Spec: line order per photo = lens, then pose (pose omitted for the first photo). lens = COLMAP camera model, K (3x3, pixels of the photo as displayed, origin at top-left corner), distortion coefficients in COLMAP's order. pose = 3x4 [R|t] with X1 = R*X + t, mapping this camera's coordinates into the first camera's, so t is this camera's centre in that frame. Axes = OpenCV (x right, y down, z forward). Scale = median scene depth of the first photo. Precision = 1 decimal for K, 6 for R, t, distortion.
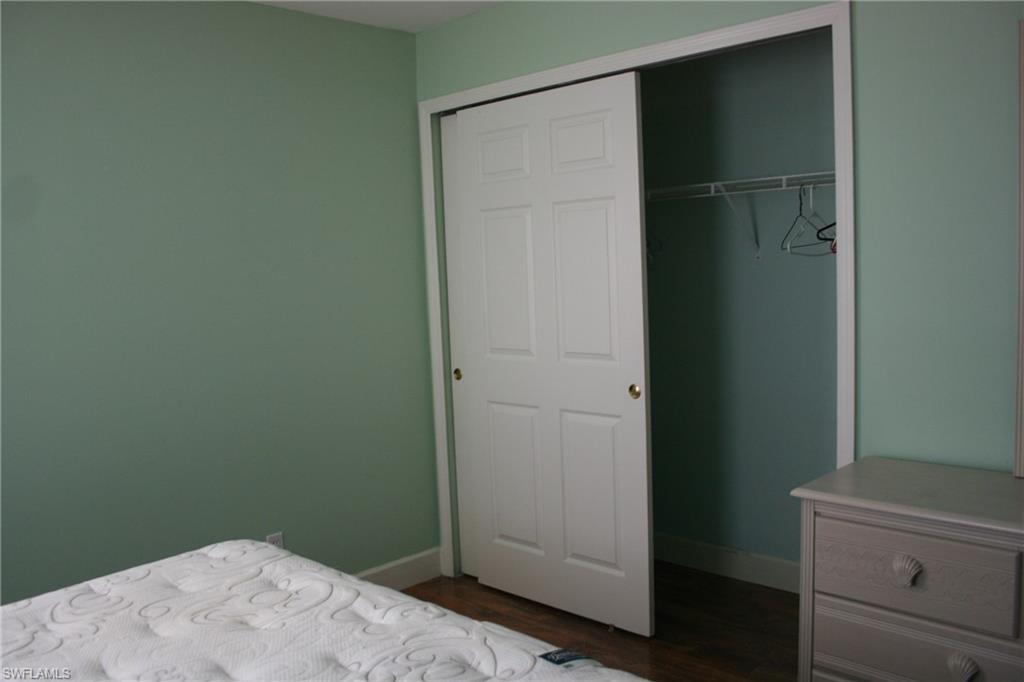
lens RADIAL K [[868.6, 0, 512.0], [0, 868.6, 341.0], [0, 0, 1]] dist [-0.155468, 0.136457]
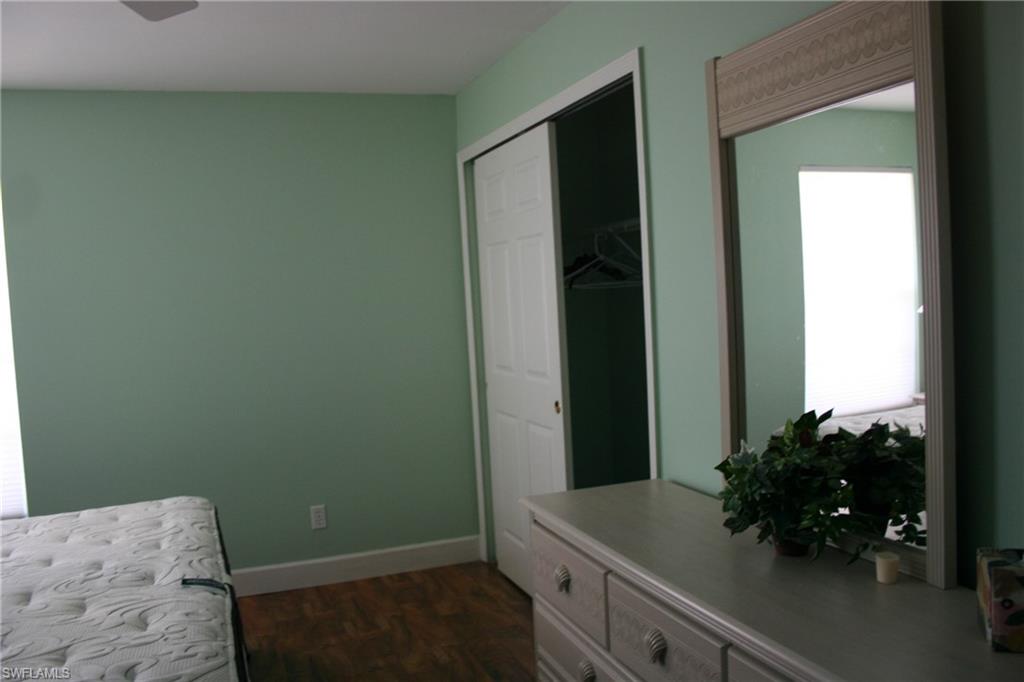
lens RADIAL K [[868.6, 0, 512.0], [0, 868.6, 341.0], [0, 0, 1]] dist [-0.155468, 0.136457]
pose [[0.901009, 0.014153, -0.433569, 0.535135], [-0.017418, 0.999842, -0.003560, -0.020566], [0.433450, 0.010760, 0.901114, -0.032141]]
